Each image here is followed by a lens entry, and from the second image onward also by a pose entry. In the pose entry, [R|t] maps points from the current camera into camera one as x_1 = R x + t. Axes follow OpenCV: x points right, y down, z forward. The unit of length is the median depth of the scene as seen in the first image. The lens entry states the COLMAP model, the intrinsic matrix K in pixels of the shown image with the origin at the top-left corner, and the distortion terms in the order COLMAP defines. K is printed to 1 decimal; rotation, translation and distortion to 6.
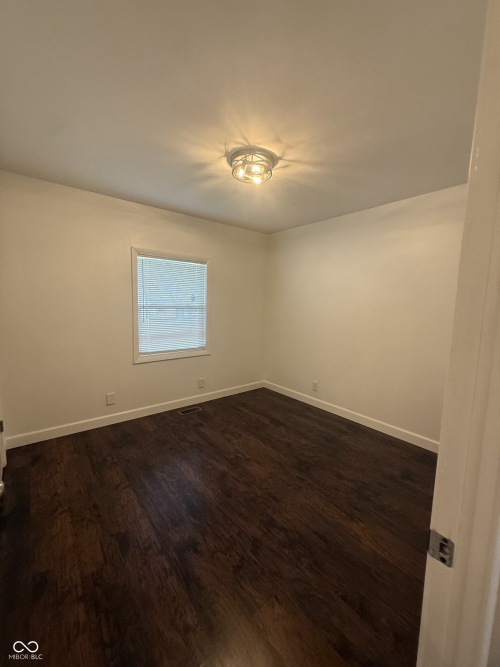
lens RADIAL K [[263.3, 0, 248.9], [0, 263.3, 331.6], [0, 0, 1]] dist [-0.004122, 0.000423]
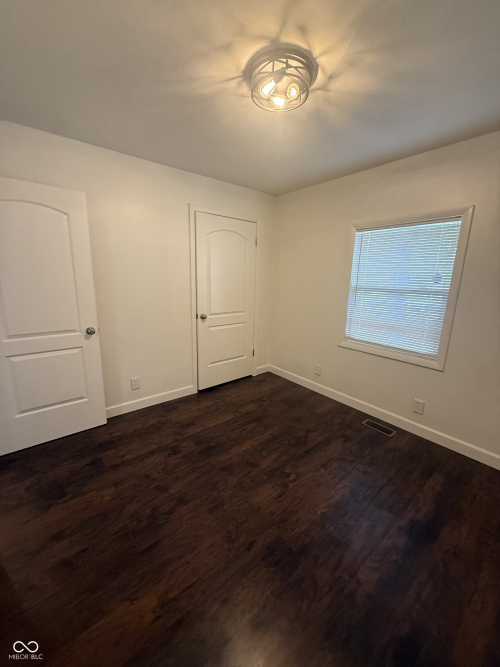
lens RADIAL K [[263.3, 0, 248.9], [0, 263.3, 331.6], [0, 0, 1]] dist [-0.004122, 0.000423]
pose [[0.000509, 0.183676, -0.982987, 0.745880], [-0.135042, 0.973995, 0.181926, -0.090805], [0.990840, 0.132652, 0.025299, 0.899493]]
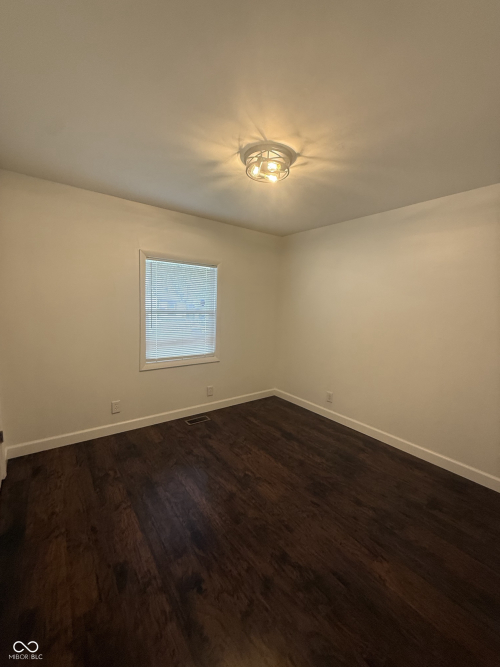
lens RADIAL K [[263.3, 0, 248.9], [0, 263.3, 331.6], [0, 0, 1]] dist [-0.004122, 0.000423]
pose [[0.999194, 0.015120, -0.037189, -0.009766], [-0.015313, 0.999871, -0.004936, -0.032000], [0.037110, 0.005501, 0.999296, 0.073221]]
